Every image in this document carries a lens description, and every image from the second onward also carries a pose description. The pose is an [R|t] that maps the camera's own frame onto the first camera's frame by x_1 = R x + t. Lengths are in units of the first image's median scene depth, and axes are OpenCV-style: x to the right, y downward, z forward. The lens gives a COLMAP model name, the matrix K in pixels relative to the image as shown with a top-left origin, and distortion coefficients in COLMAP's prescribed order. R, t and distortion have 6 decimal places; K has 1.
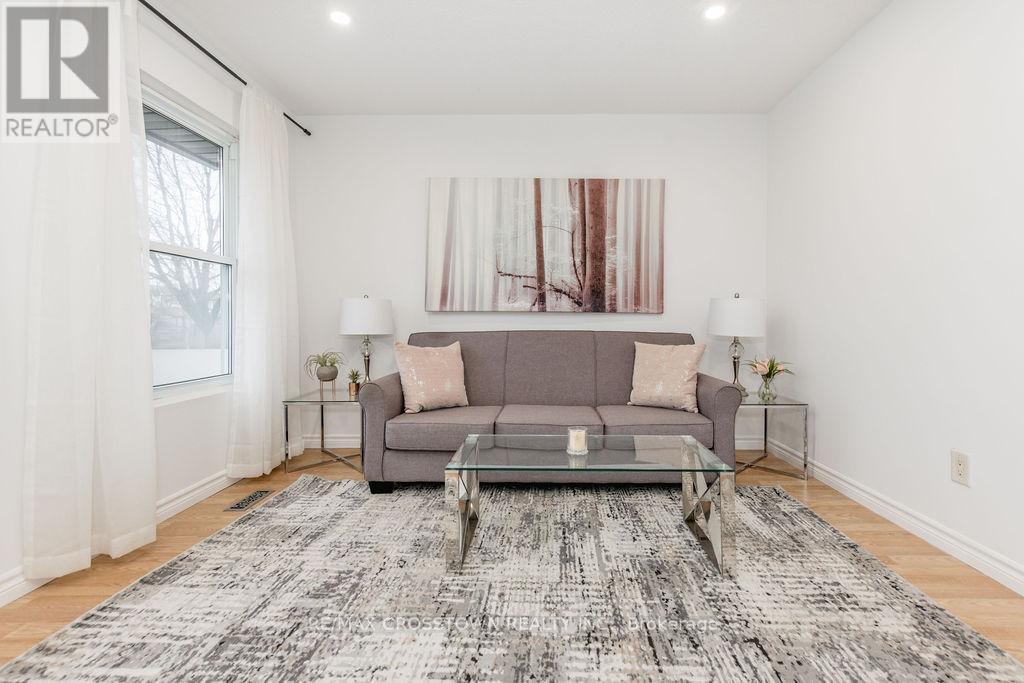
lens RADIAL K [[463.9, 0, 510.6], [0, 463.9, 324.4], [0, 0, 1]] dist [0.006598, 0.000177]
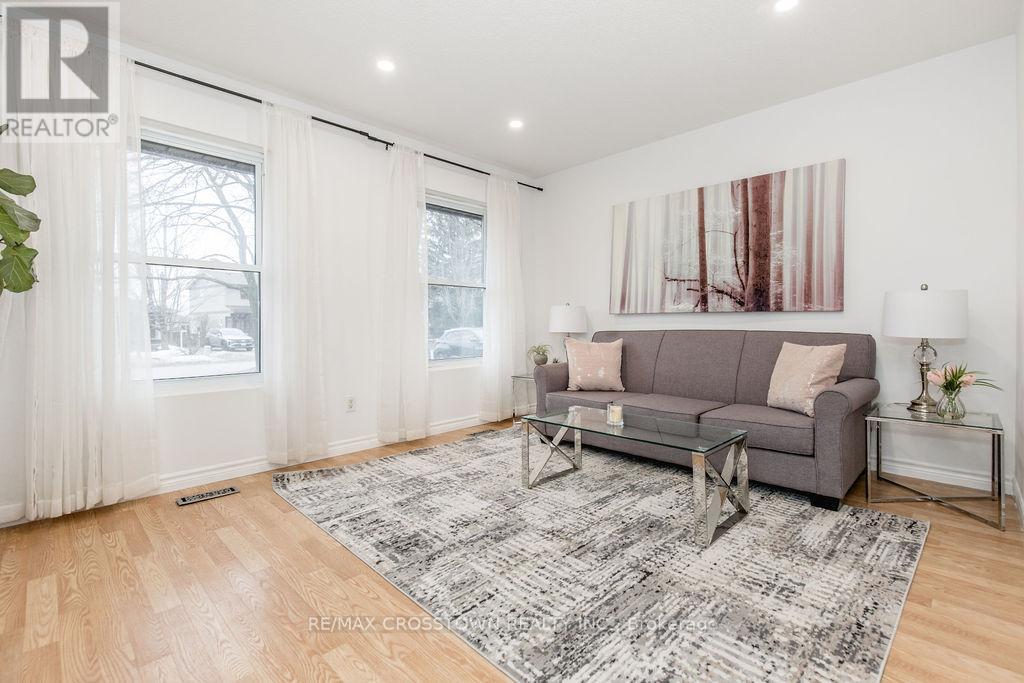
lens RADIAL K [[463.9, 0, 510.6], [0, 463.9, 324.4], [0, 0, 1]] dist [0.006598, 0.000177]
pose [[0.714803, -0.005661, -0.699303, 0.495171], [0.003026, 0.999983, -0.005002, 0.004375], [0.699319, 0.001460, 0.714808, -0.070846]]
